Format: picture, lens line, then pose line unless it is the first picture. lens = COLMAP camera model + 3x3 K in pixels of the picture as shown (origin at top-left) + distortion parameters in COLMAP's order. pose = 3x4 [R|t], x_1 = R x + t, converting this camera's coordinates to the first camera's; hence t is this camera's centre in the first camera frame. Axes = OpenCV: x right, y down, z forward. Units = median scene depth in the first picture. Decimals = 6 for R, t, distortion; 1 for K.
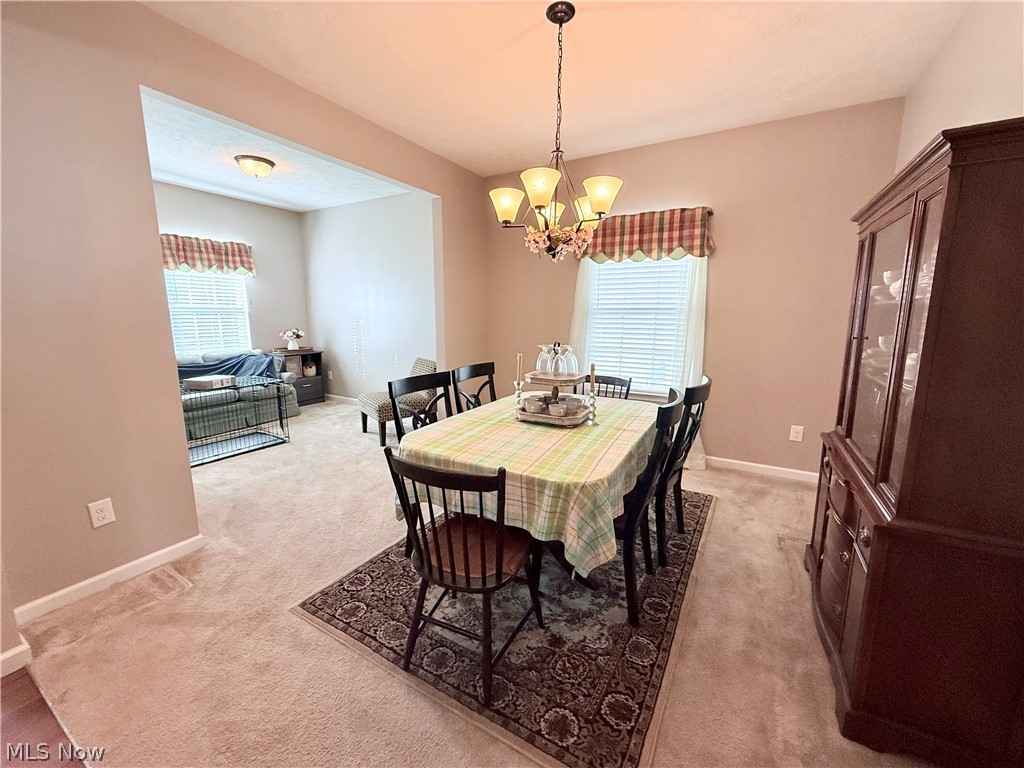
lens RADIAL K [[407.7, 0, 512.0], [0, 407.7, 384.0], [0, 0, 1]] dist [0.000333, -0.000264]
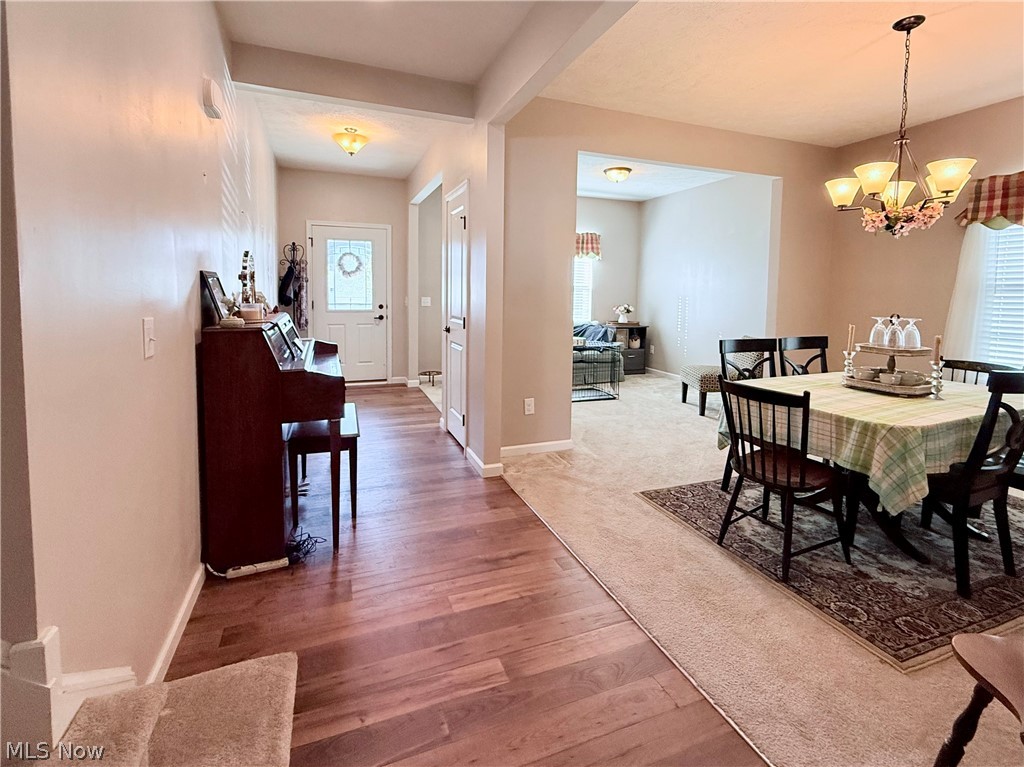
lens RADIAL K [[475.6, 0, 512.6], [0, 475.6, 320.2], [0, 0, 1]] dist [-0.002348, -0.000932]
pose [[0.776875, 0.044461, -0.628083, 0.113542], [-0.118019, 0.990107, -0.075890, 0.116019], [0.618496, 0.133082, 0.774437, -0.516934]]
